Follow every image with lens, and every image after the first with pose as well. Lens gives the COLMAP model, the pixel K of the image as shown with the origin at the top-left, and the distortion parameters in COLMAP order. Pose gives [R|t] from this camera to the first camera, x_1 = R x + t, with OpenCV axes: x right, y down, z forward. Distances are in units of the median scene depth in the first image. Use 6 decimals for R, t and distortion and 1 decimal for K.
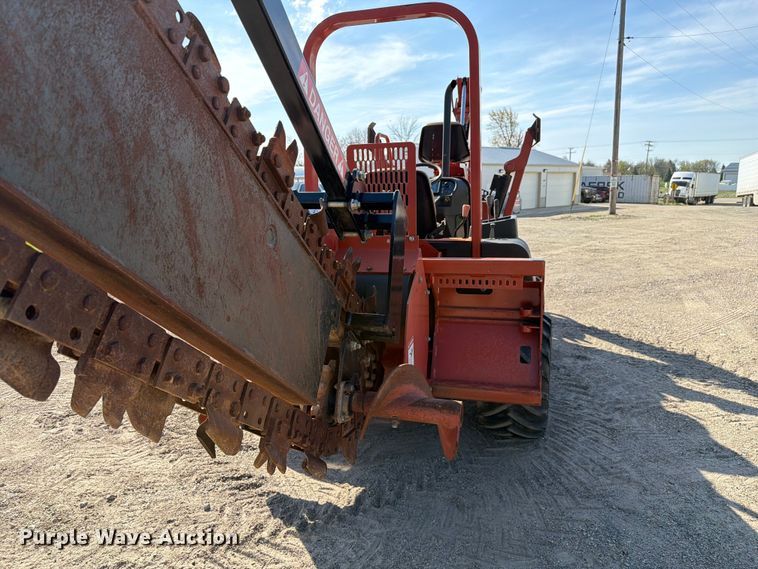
lens RADIAL K [[531.0, 0, 380.2], [0, 531.0, 286.7], [0, 0, 1]] dist [0.045865, -0.064643]
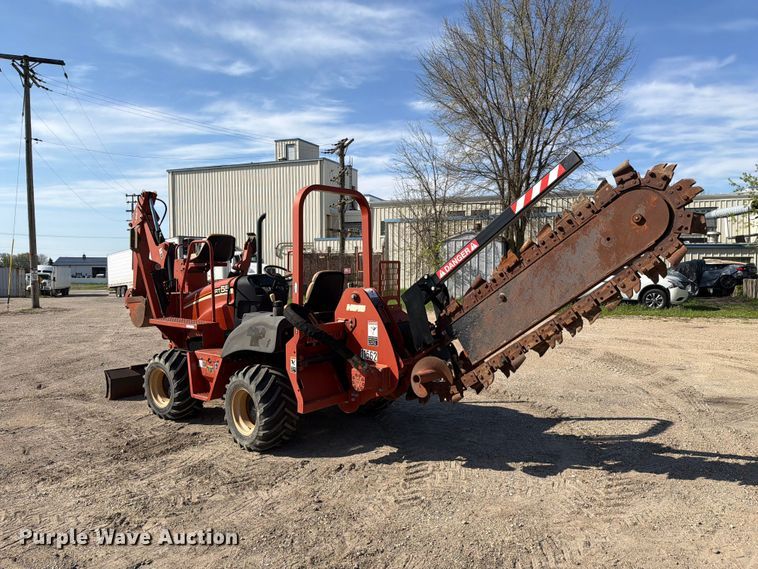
lens RADIAL K [[521.2, 0, 387.0], [0, 521.2, 283.1], [0, 0, 1]] dist [0.047306, -0.060634]
pose [[0.427632, -0.009271, 0.903905, -1.100381], [0.168684, 0.983201, -0.069720, -0.026144], [-0.888074, 0.182289, 0.422013, 0.101209]]
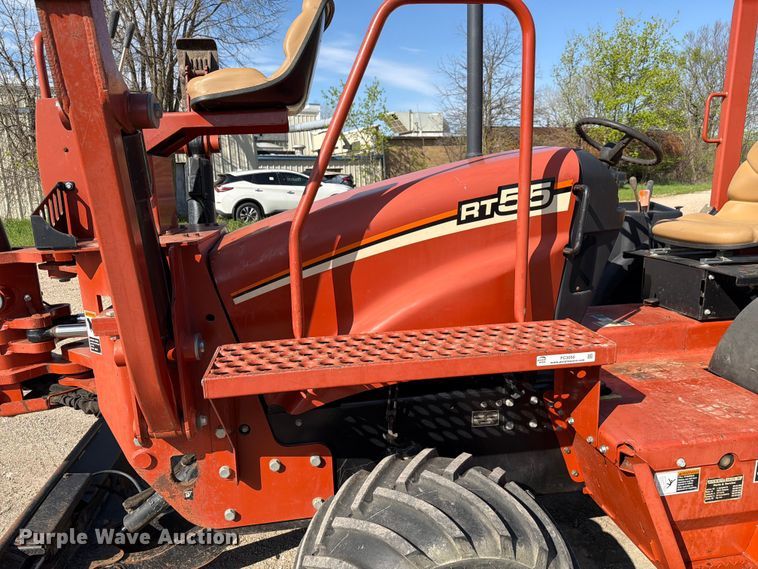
lens RADIAL K [[528.7, 0, 377.7], [0, 528.7, 296.7], [0, 0, 1]] dist [0.056588, -0.067104]
pose [[-0.379702, -0.170904, 0.909185, -0.319938], [0.218208, 0.938512, 0.267547, -0.250424], [-0.899006, 0.299980, -0.319062, 1.374876]]
